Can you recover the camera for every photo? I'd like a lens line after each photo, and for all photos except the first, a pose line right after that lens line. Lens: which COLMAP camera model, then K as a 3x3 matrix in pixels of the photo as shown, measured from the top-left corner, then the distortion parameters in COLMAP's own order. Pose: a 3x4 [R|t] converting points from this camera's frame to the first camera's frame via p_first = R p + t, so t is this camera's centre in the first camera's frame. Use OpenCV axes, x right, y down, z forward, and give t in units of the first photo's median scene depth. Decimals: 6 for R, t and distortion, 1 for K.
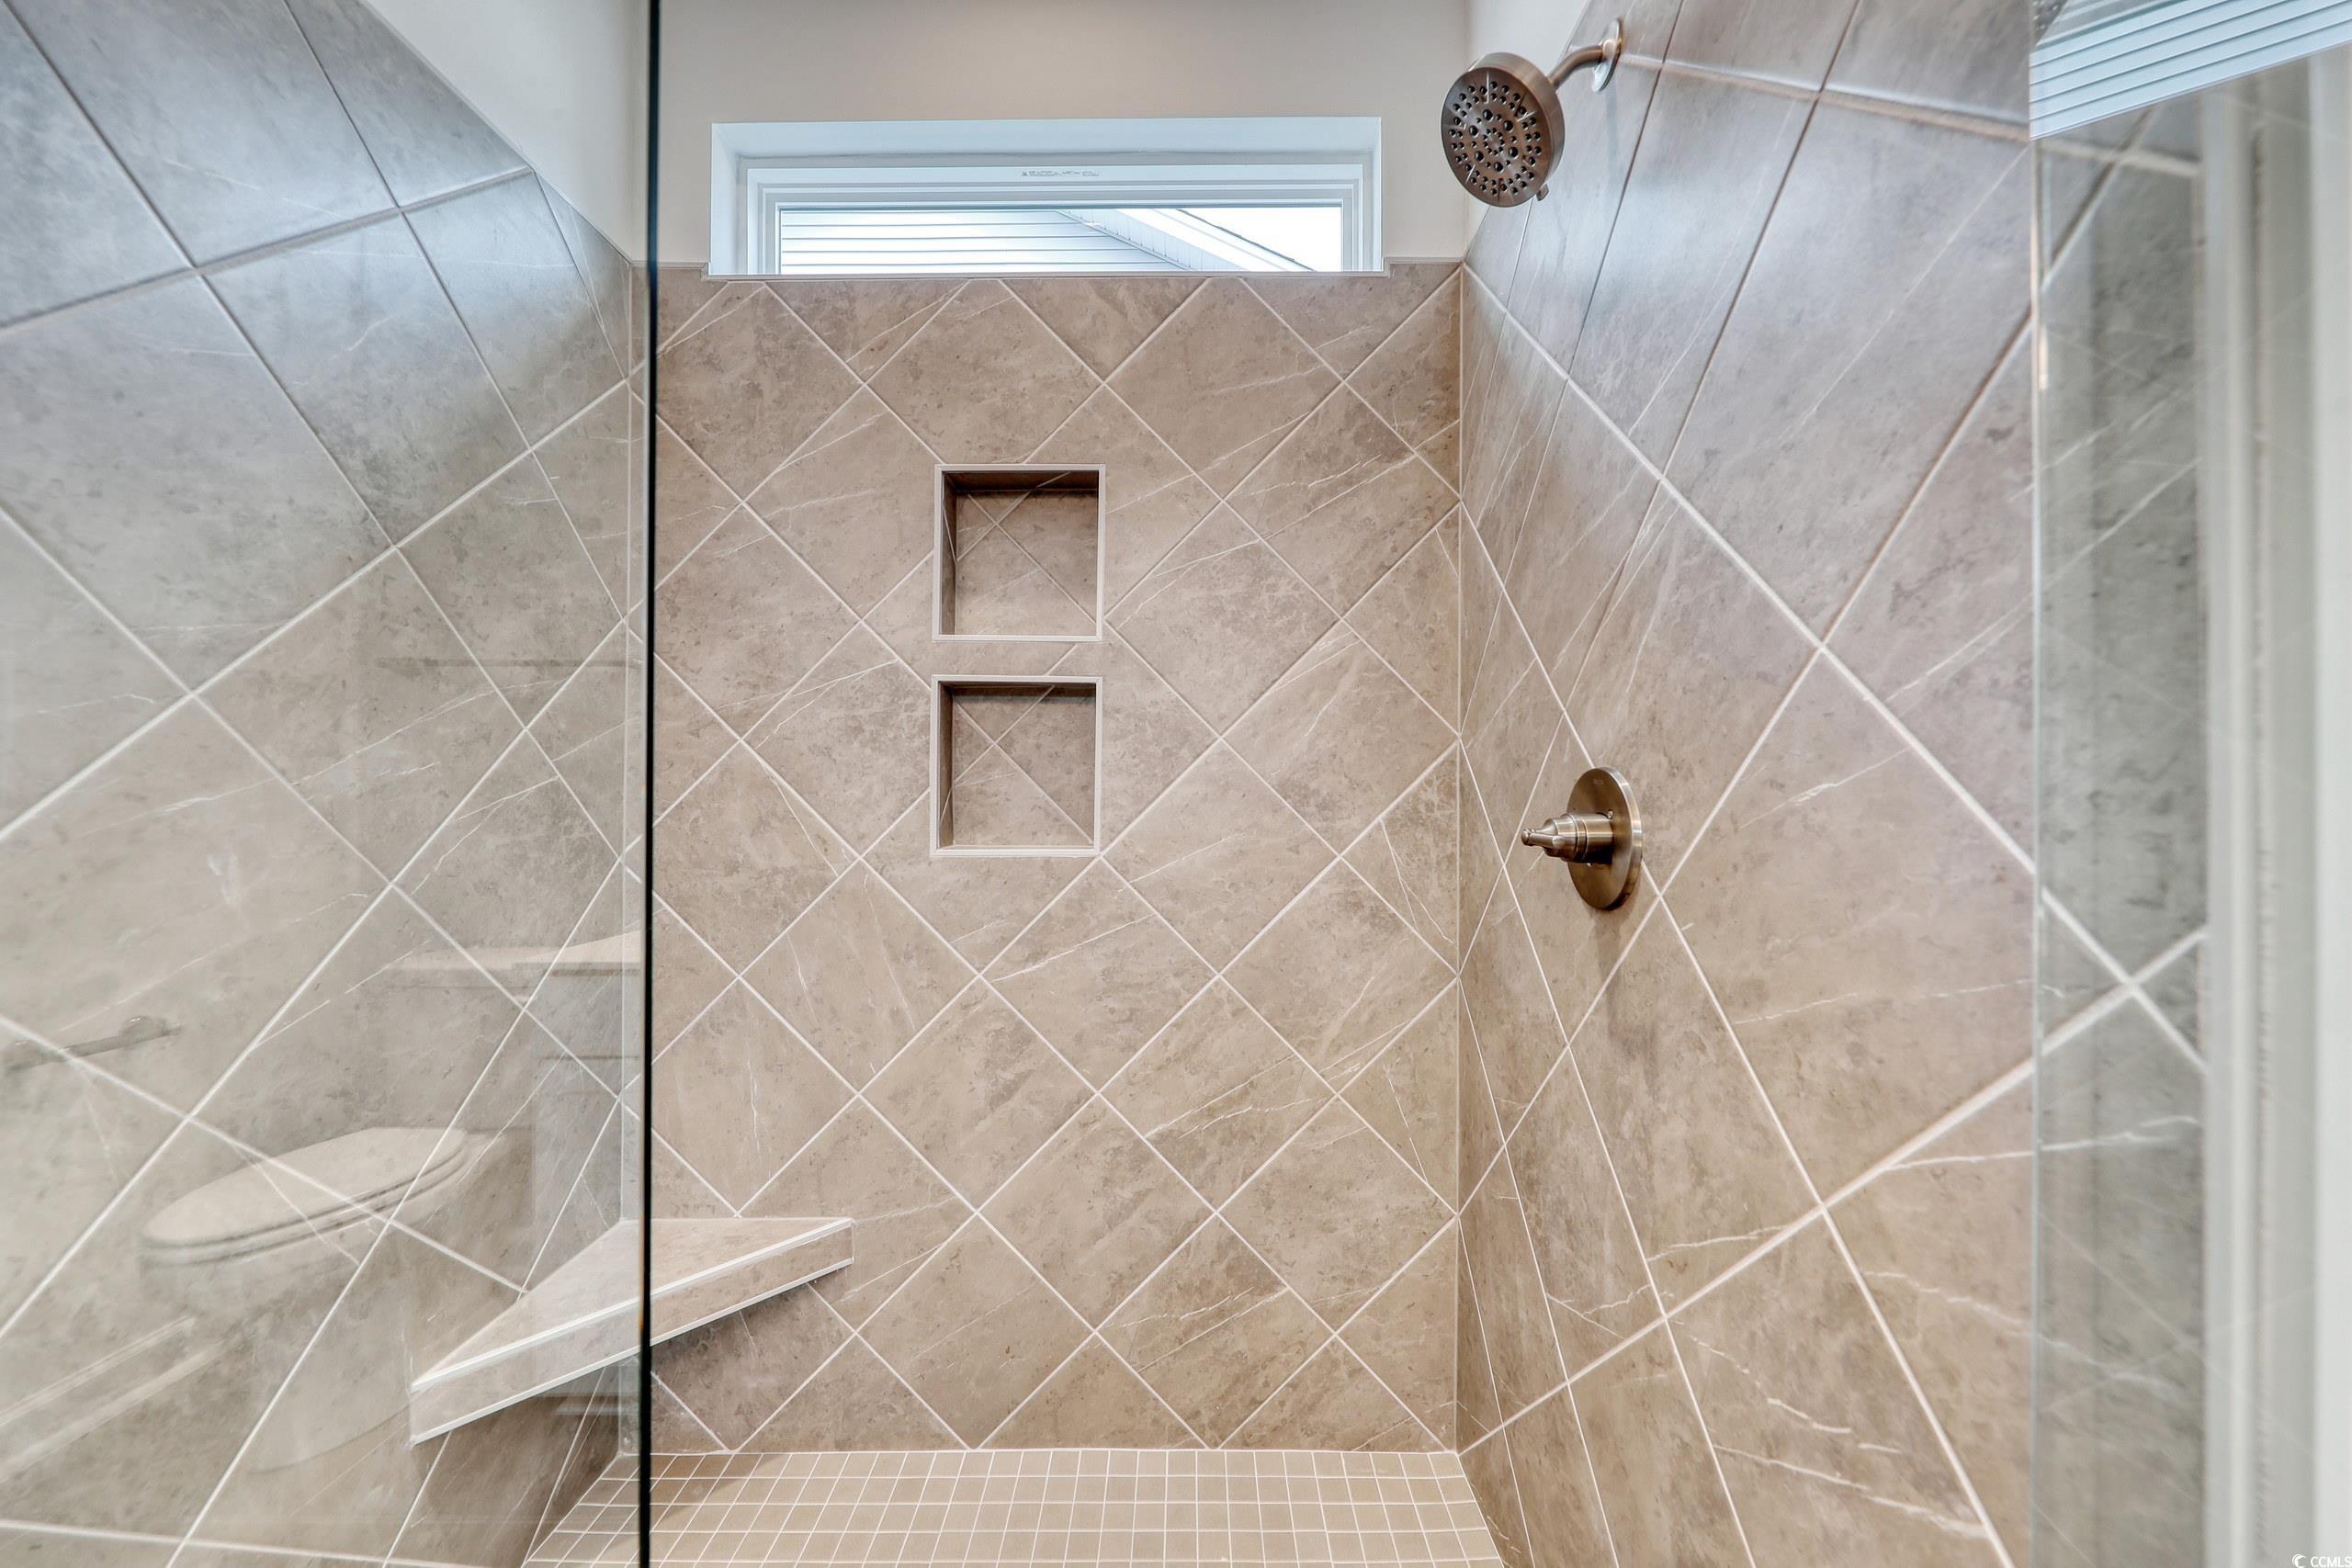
lens RADIAL K [[837.0, 0, 1178.3], [0, 837.0, 791.8], [0, 0, 1]] dist [0.001219, 0.000021]
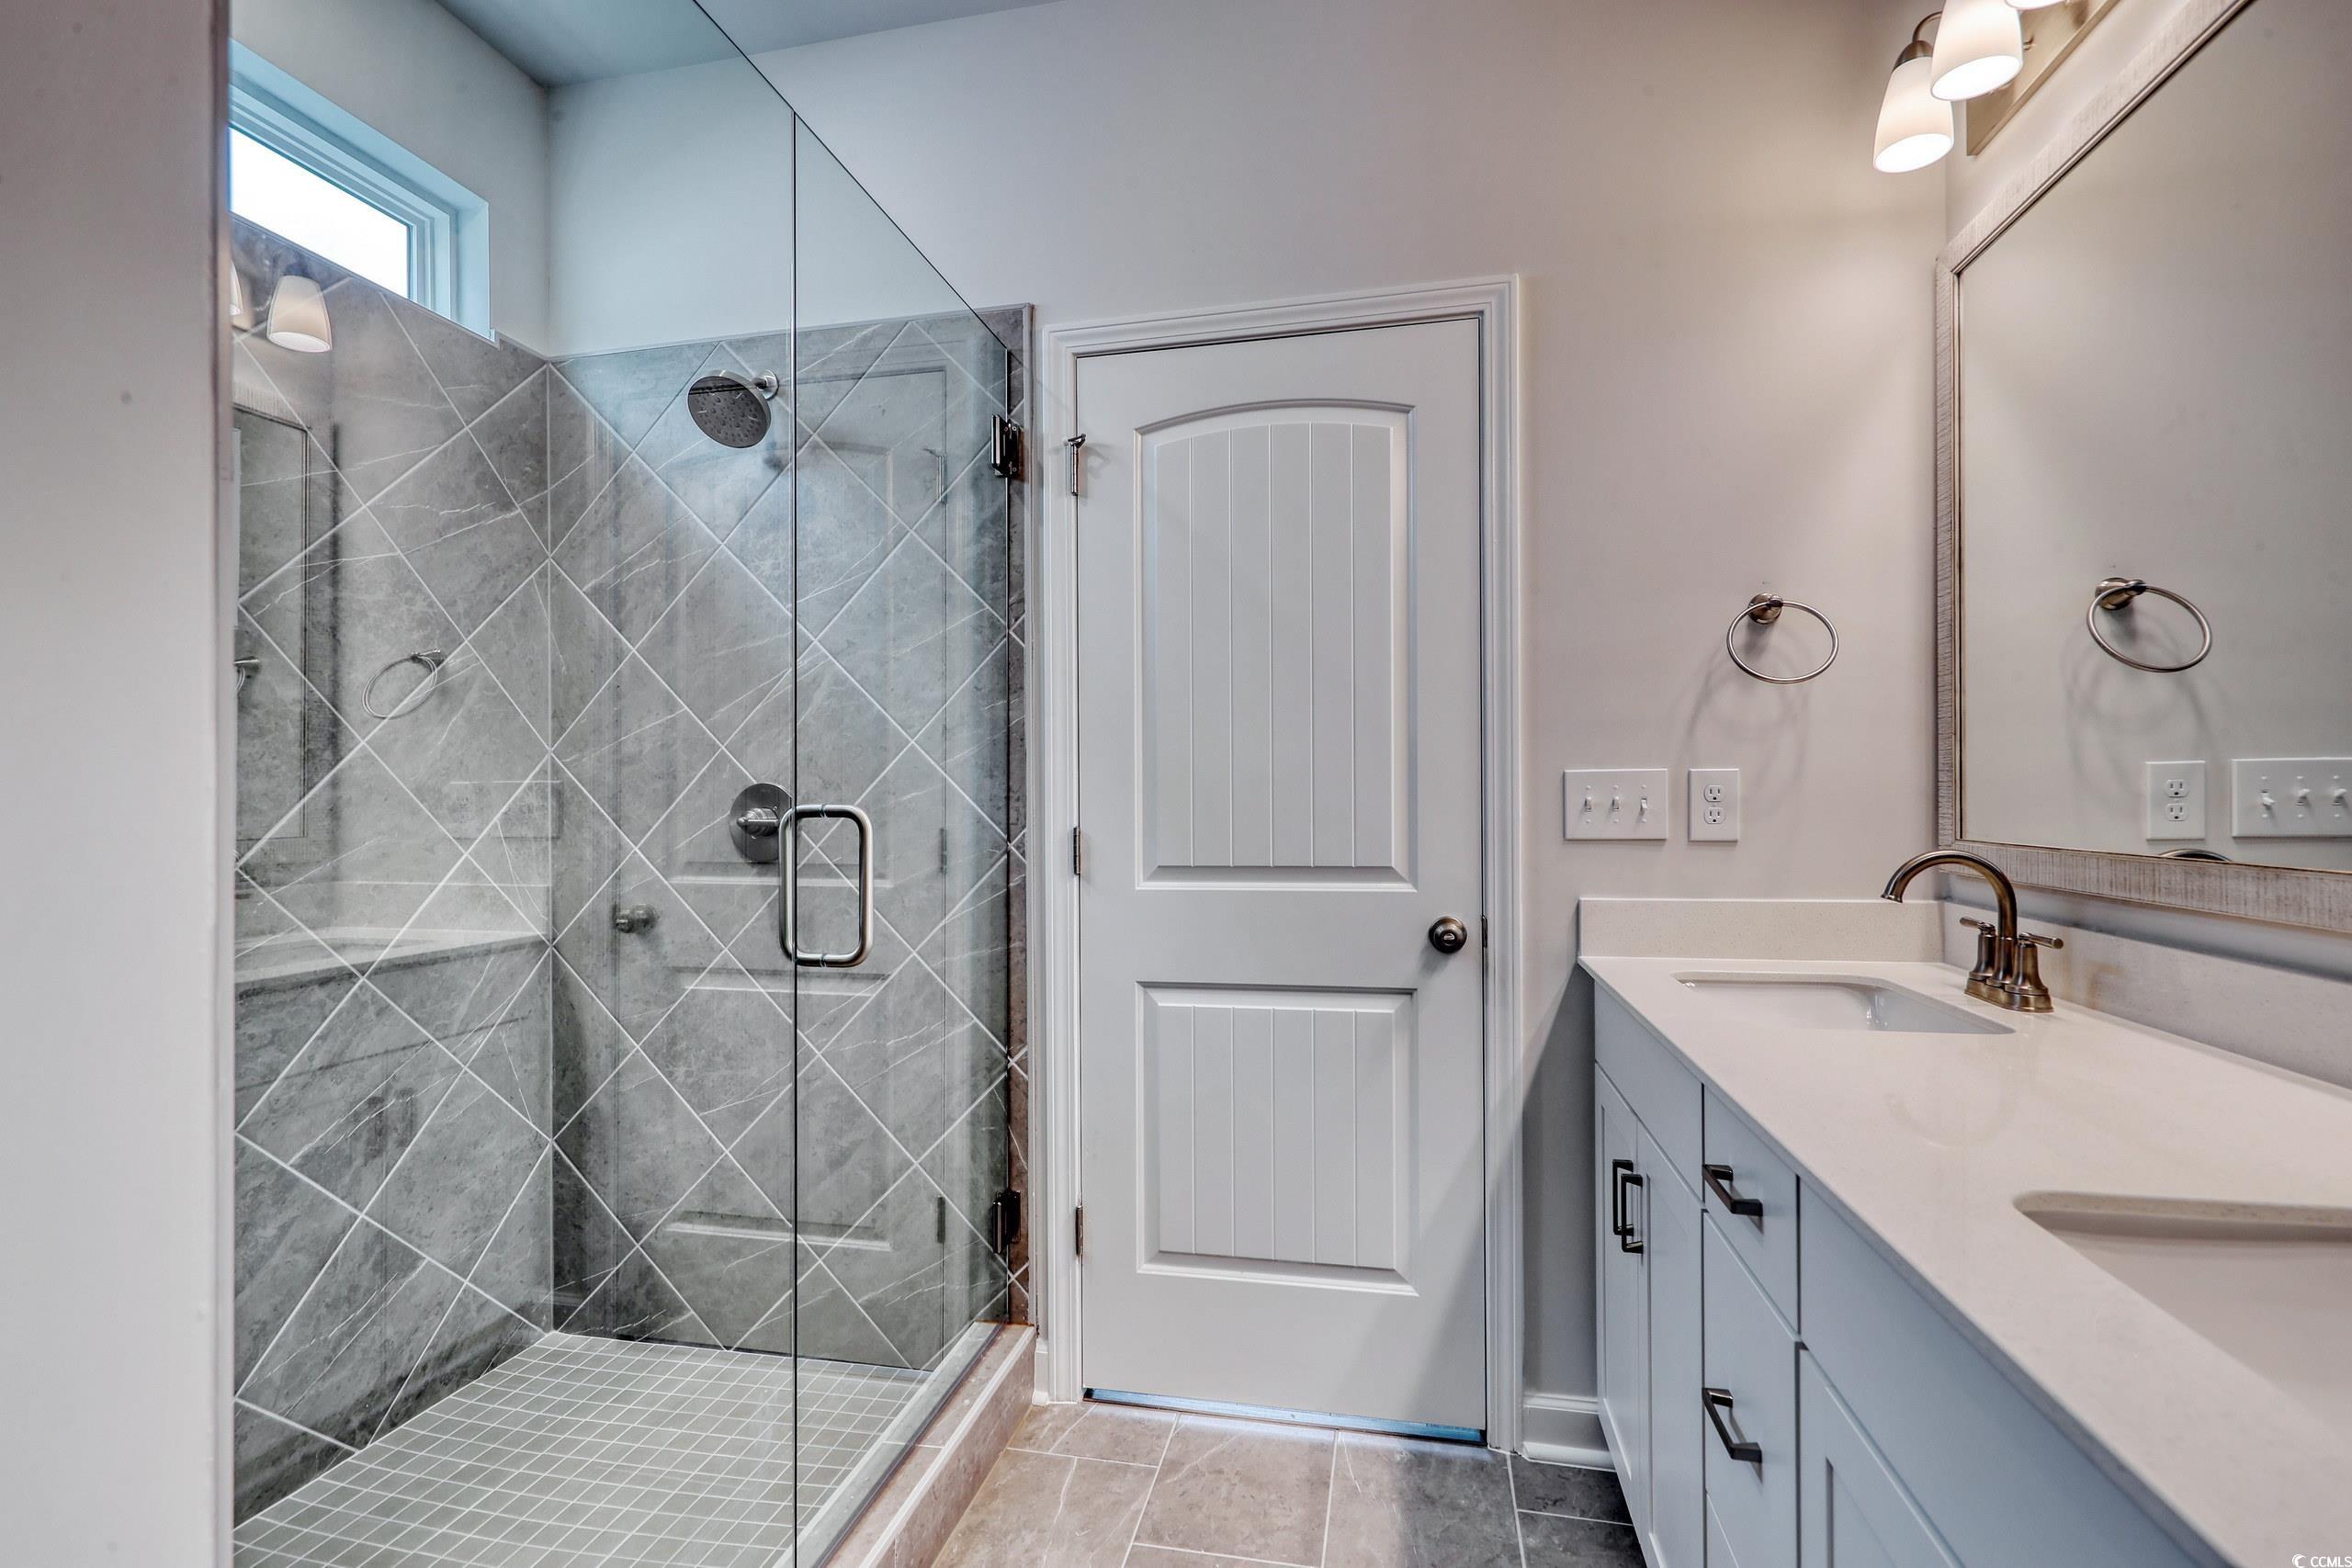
lens RADIAL K [[1083.6, 0, 1175.0], [0, 1083.6, 785.6], [0, 0, 1]] dist [-0.000295, -0.000205]
pose [[0.208093, 0.010402, 0.978054, -1.023453], [-0.000281, 0.999944, -0.010575, 0.001435], [-0.978109, 0.001926, 0.208084, -0.223120]]
